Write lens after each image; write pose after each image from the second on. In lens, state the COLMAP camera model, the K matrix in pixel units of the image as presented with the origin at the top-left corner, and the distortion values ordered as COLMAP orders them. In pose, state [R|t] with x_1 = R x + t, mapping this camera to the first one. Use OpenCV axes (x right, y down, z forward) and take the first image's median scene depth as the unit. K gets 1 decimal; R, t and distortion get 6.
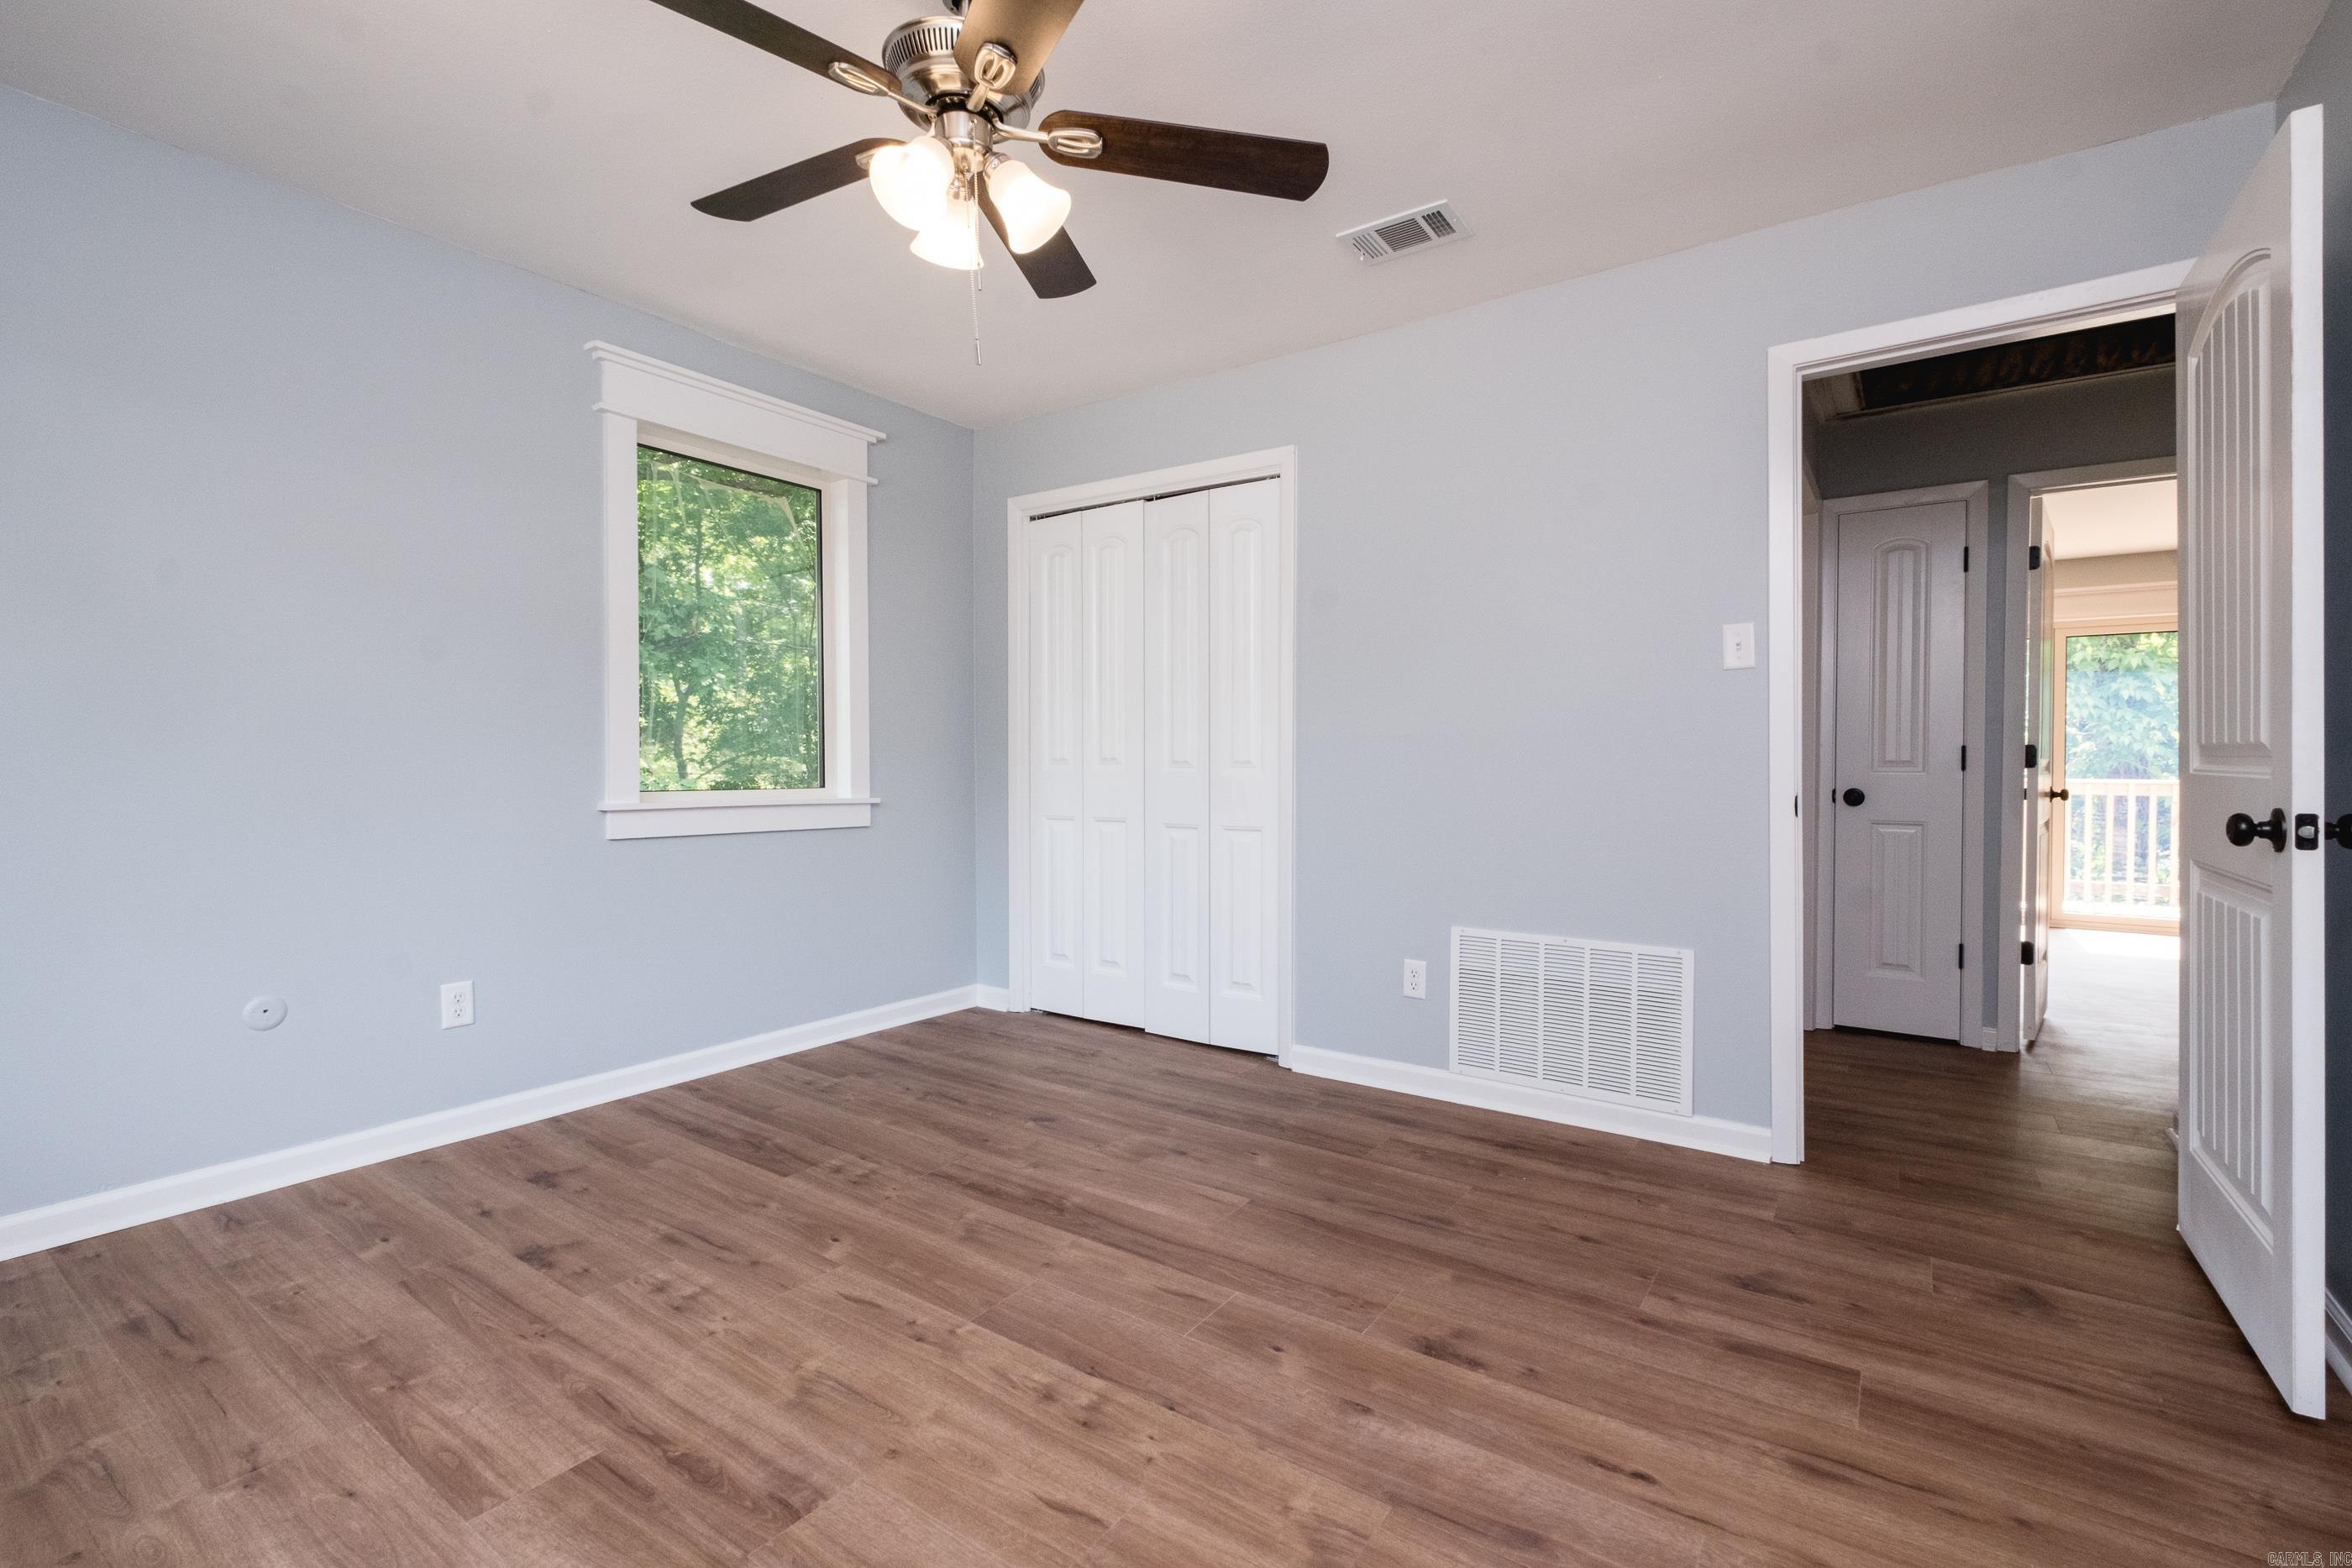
lens RADIAL K [[1027.8, 0, 1182.1], [0, 1027.8, 785.6], [0, 0, 1]] dist [0.002401, -0.001296]
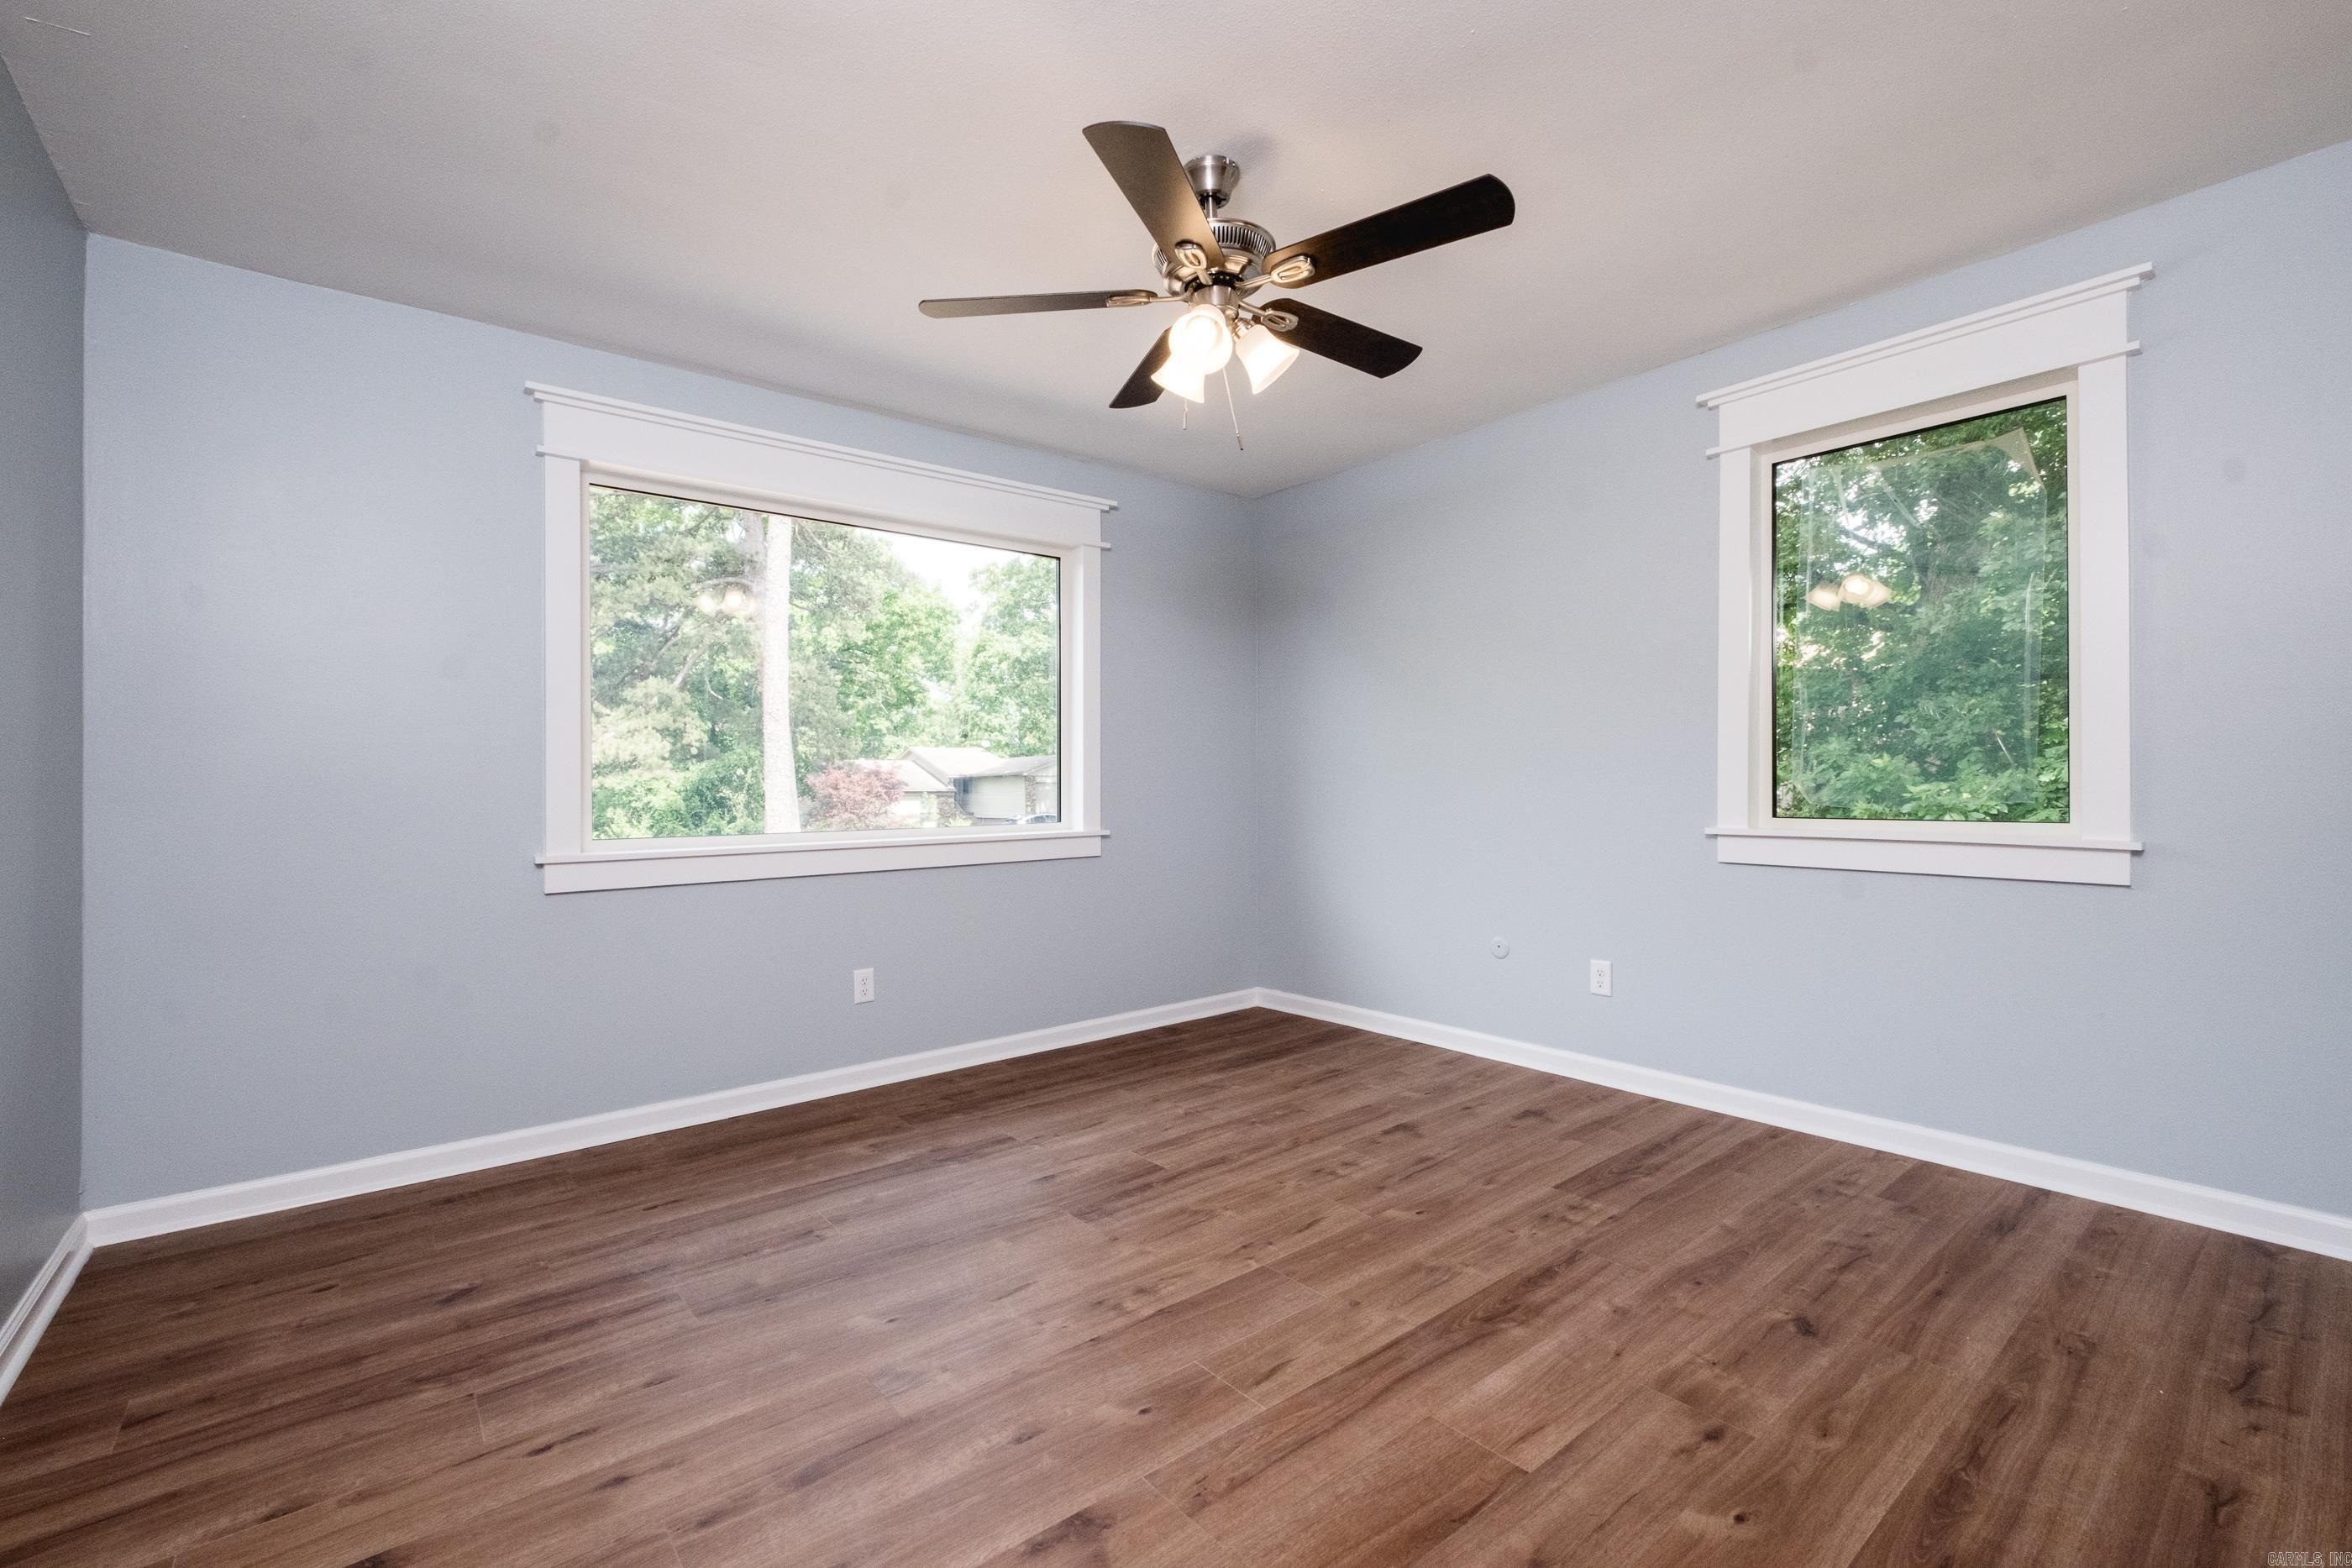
lens RADIAL K [[1027.8, 0, 1182.1], [0, 1027.8, 785.6], [0, 0, 1]] dist [0.002401, -0.001296]
pose [[-0.284256, 0.000378, -0.958748, 0.768154], [-0.012868, 0.999908, 0.004210, -0.025972], [0.958662, 0.013534, -0.284225, 1.001523]]
